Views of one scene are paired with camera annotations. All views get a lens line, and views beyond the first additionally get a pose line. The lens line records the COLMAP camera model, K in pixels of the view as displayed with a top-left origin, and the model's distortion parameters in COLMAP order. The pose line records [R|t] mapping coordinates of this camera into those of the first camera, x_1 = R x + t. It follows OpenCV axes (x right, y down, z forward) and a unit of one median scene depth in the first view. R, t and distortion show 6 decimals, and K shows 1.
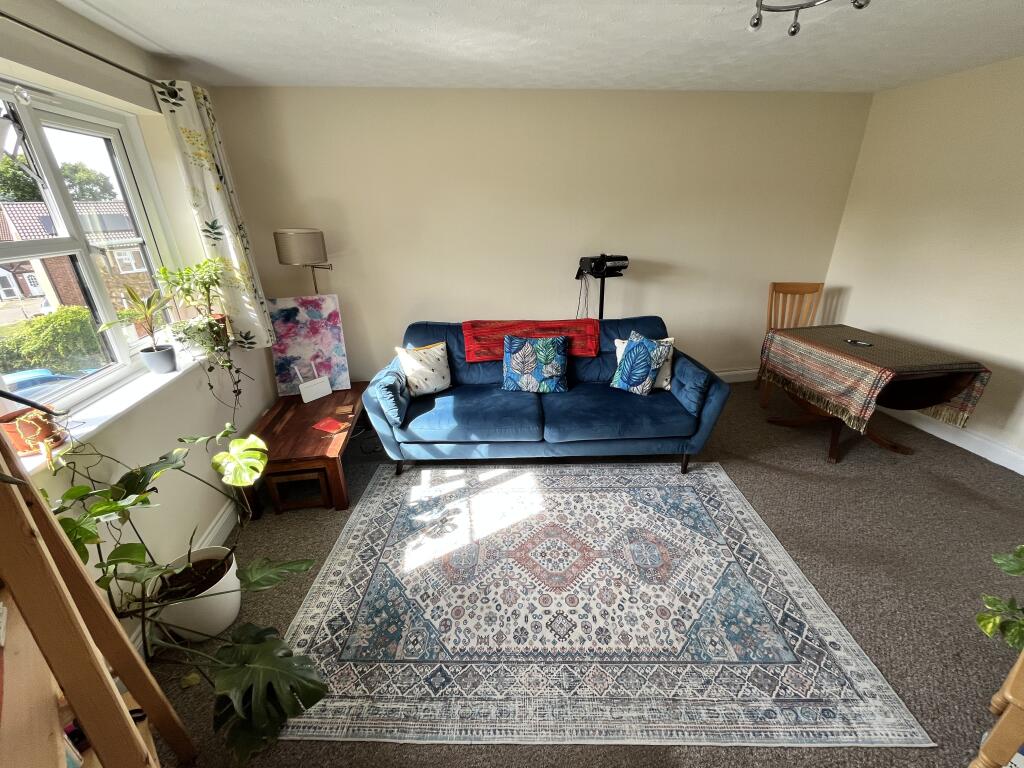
lens RADIAL K [[414.4, 0, 509.8], [0, 414.4, 381.0], [0, 0, 1]] dist [0.000403, 0.000106]
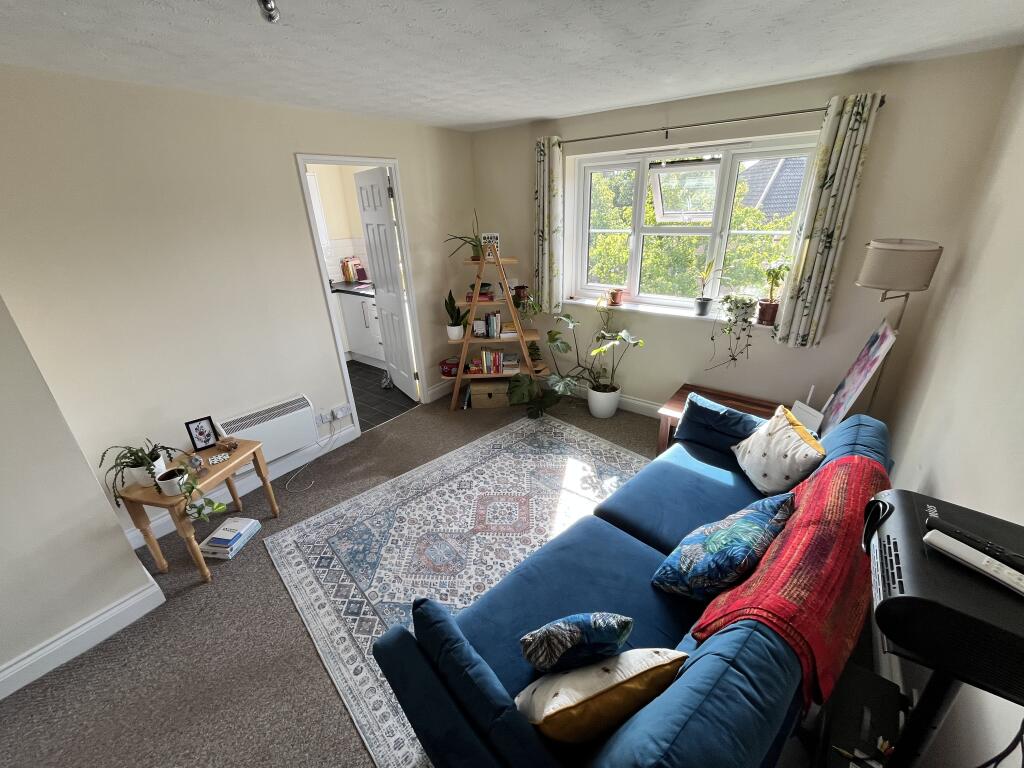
lens RADIAL K [[414.4, 0, 510.3], [0, 414.4, 385.9], [0, 0, 1]] dist [0.000403, 0.000106]
pose [[-0.718553, 0.320471, -0.617235, 0.833535], [-0.218872, 0.738207, 0.638080, -0.739056], [0.660133, 0.593590, -0.460299, 1.555150]]
